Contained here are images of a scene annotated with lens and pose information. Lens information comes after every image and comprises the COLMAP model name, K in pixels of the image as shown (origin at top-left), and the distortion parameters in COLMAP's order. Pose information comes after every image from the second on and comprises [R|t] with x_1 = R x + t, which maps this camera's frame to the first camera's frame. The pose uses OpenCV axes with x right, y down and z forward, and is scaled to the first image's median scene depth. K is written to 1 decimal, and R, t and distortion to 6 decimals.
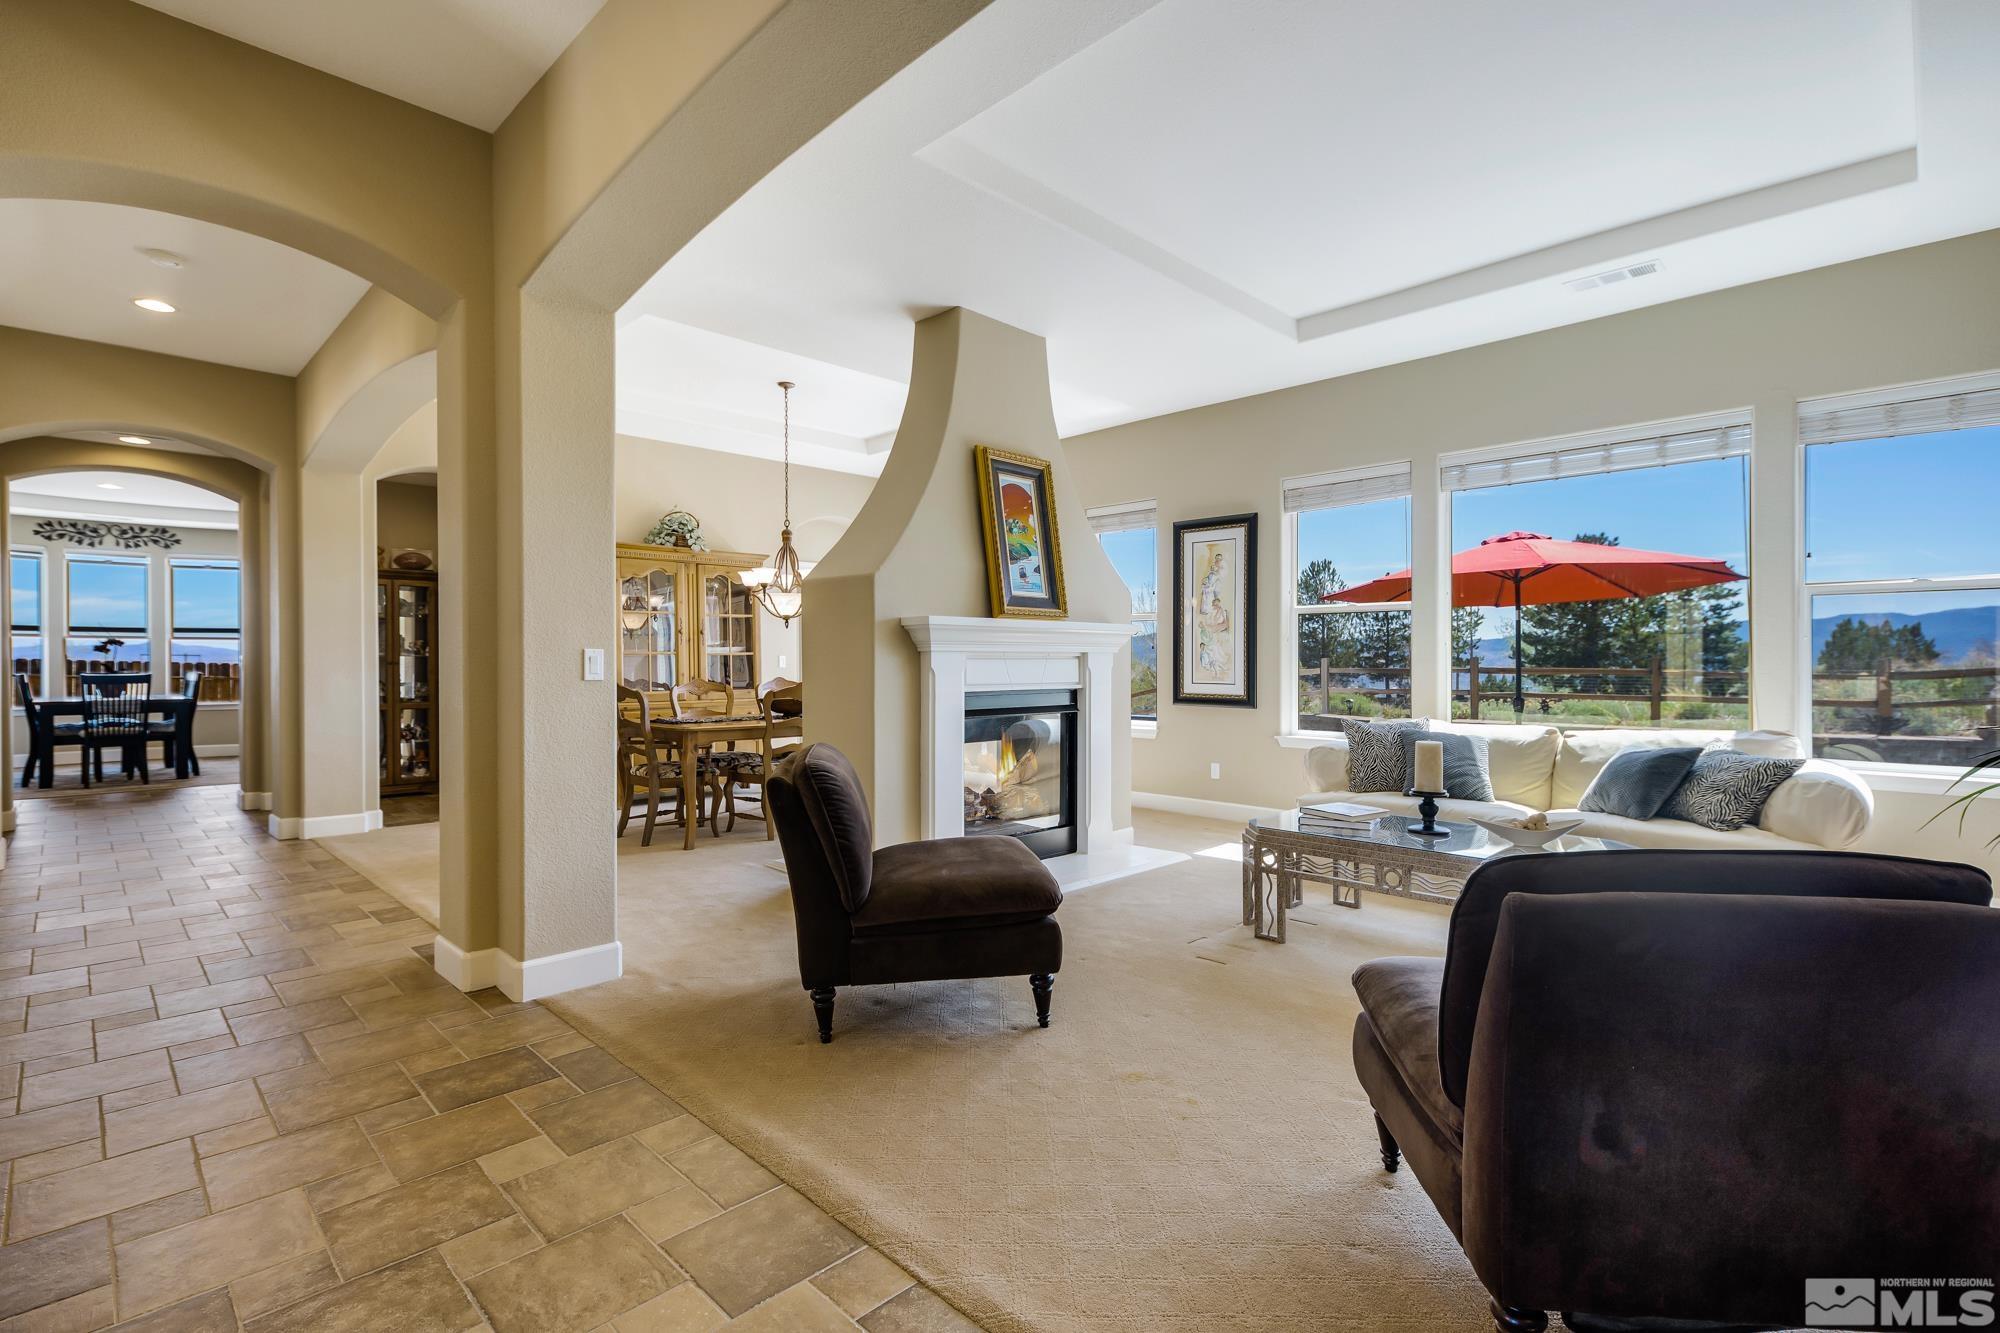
lens RADIAL K [[930.7, 0, 1000.0], [0, 930.7, 666.5], [0, 0, 1]] dist [0.000417, 0.000294]
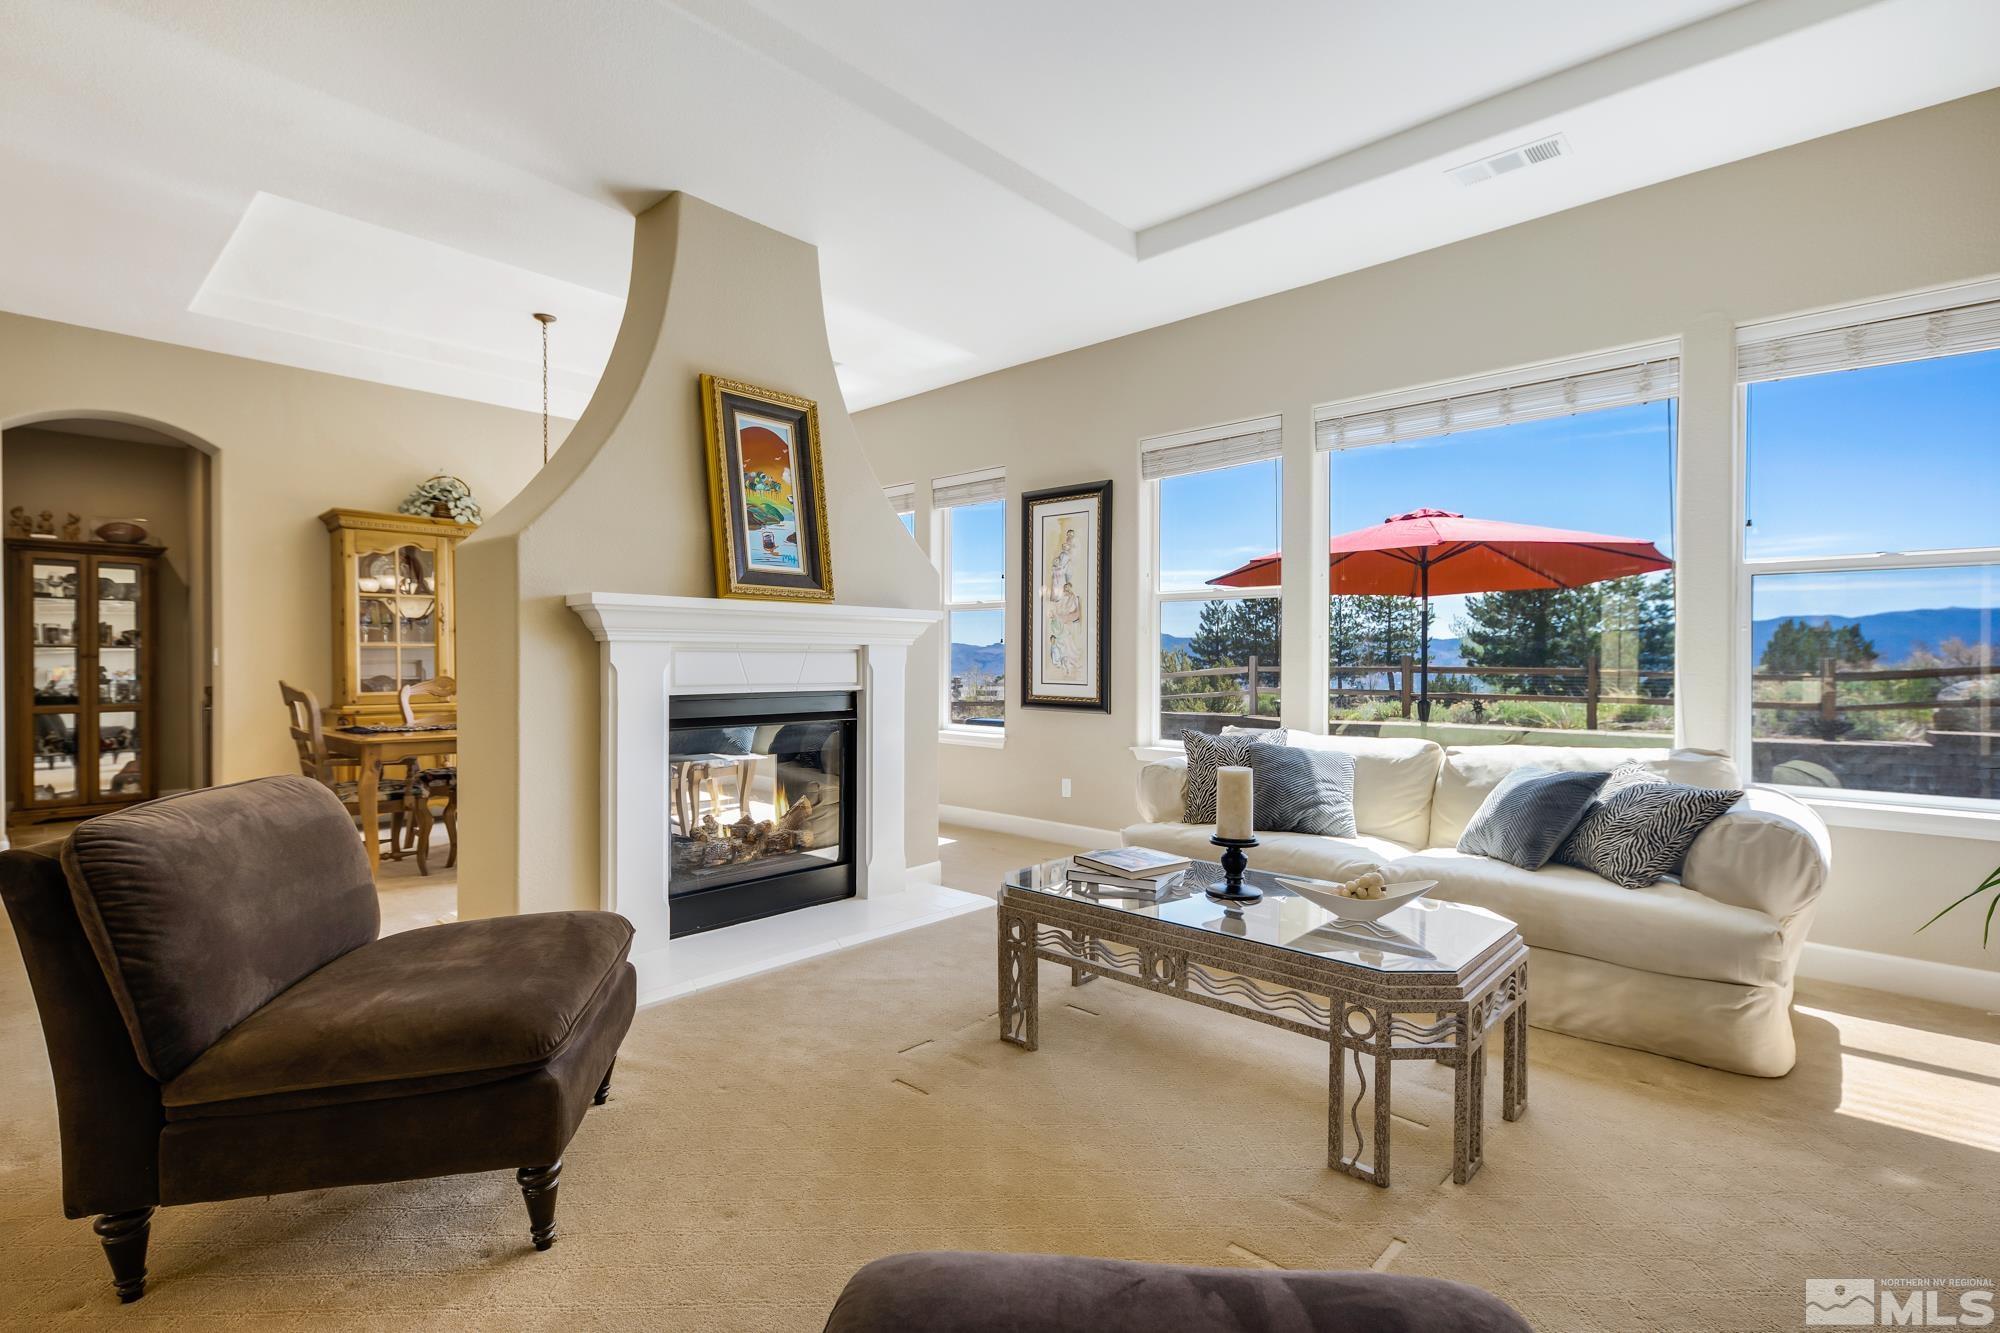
lens RADIAL K [[932.4, 0, 1005.9], [0, 932.4, 665.4], [0, 0, 1]] dist [0.006359, 0.000456]
pose [[0.999078, 0.003647, 0.042769, 0.173571], [-0.003705, 0.999992, 0.001273, 0.000813], [-0.042764, -0.001430, 0.999084, 0.197156]]
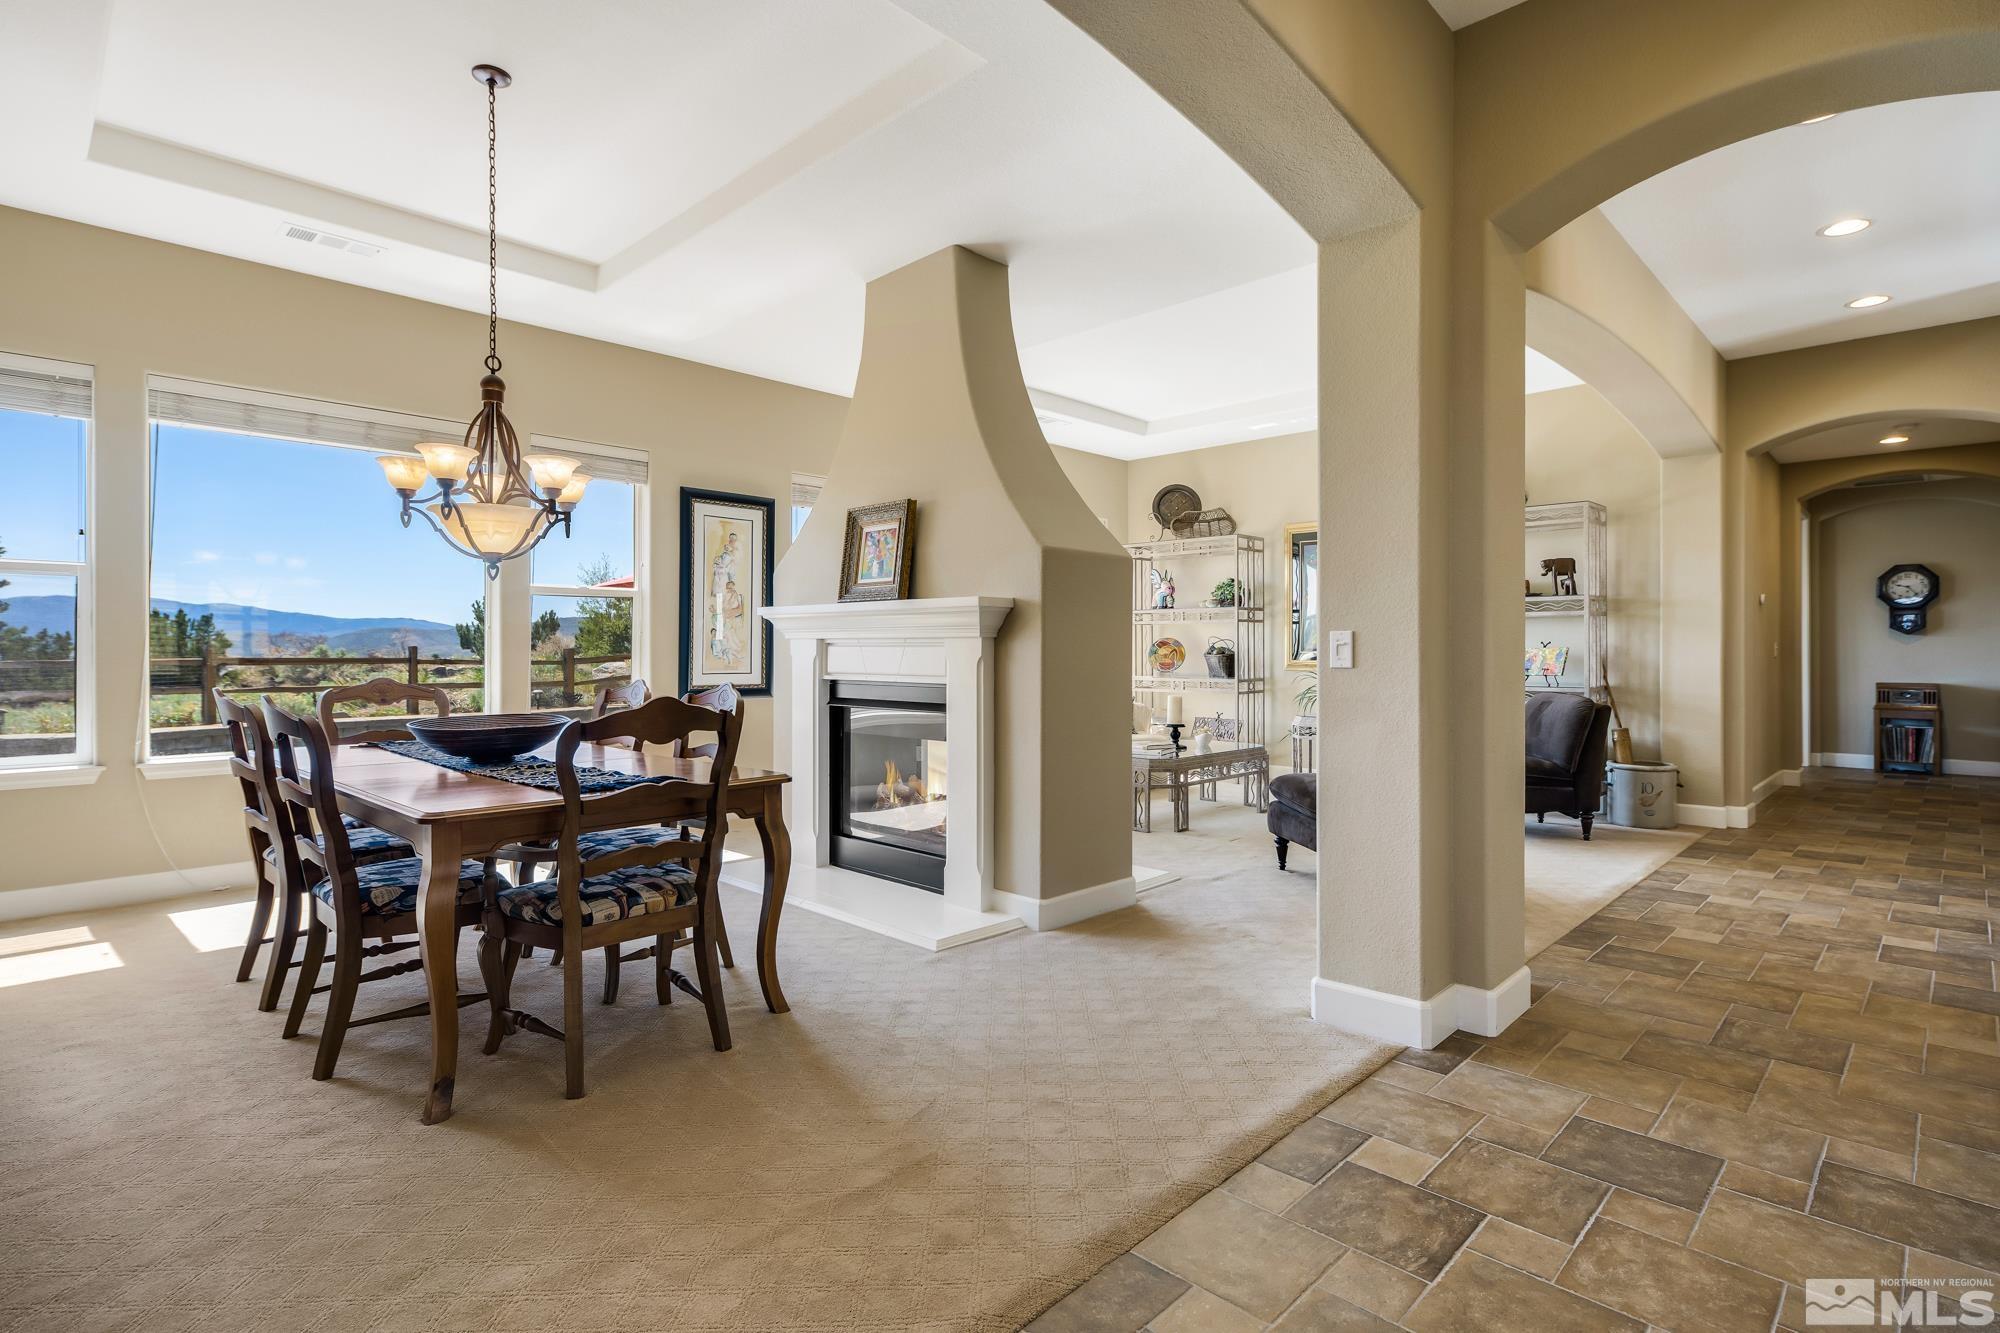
lens RADIAL K [[988.5, 0, 1000.6], [0, 988.5, 650.8], [0, 0, 1]] dist [0.002319, 0.000291]
pose [[-0.015107, -0.001204, 0.999885, -0.927756], [0.007620, 0.999970, 0.001320, -0.004019], [-0.999857, 0.007639, -0.015097, 0.922447]]
